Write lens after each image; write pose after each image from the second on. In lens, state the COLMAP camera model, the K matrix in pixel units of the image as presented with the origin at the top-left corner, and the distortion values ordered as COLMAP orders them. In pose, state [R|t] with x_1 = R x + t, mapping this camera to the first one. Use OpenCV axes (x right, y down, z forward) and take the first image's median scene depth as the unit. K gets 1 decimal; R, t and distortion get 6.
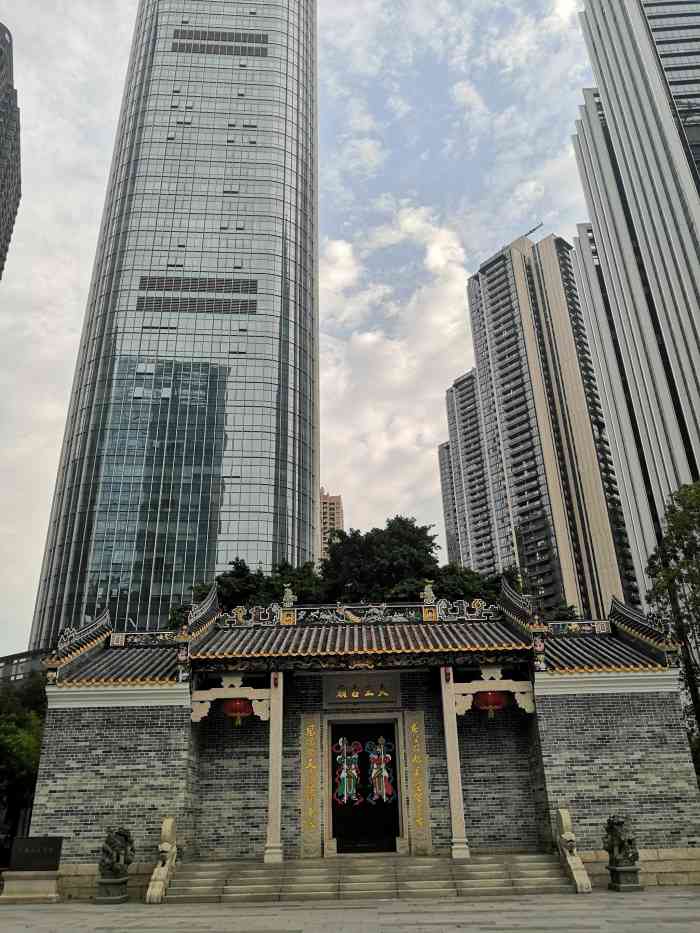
lens RADIAL K [[735.3, 0, 350.0], [0, 735.3, 466.5], [0, 0, 1]] dist [0.002262, -0.000564]
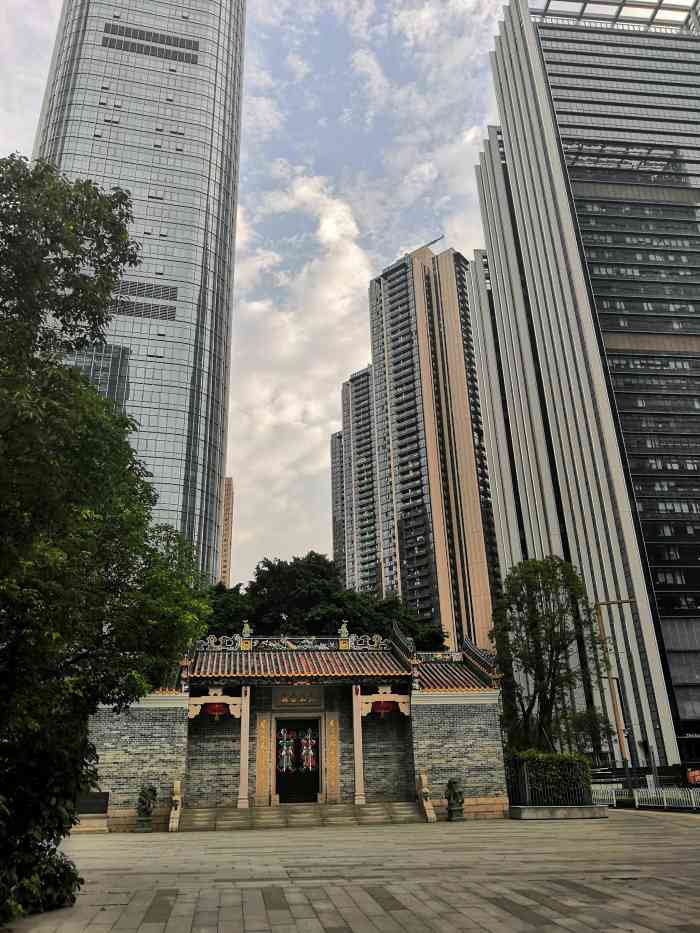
lens RADIAL K [[750.1, 0, 350.0], [0, 750.1, 466.5], [0, 0, 1]] dist [-0.002794, 0.000897]
pose [[0.985724, 0.063759, 0.155830, -0.136406], [-0.069724, 0.997017, 0.033111, -0.204789], [-0.153254, -0.043503, 0.987229, -0.462680]]
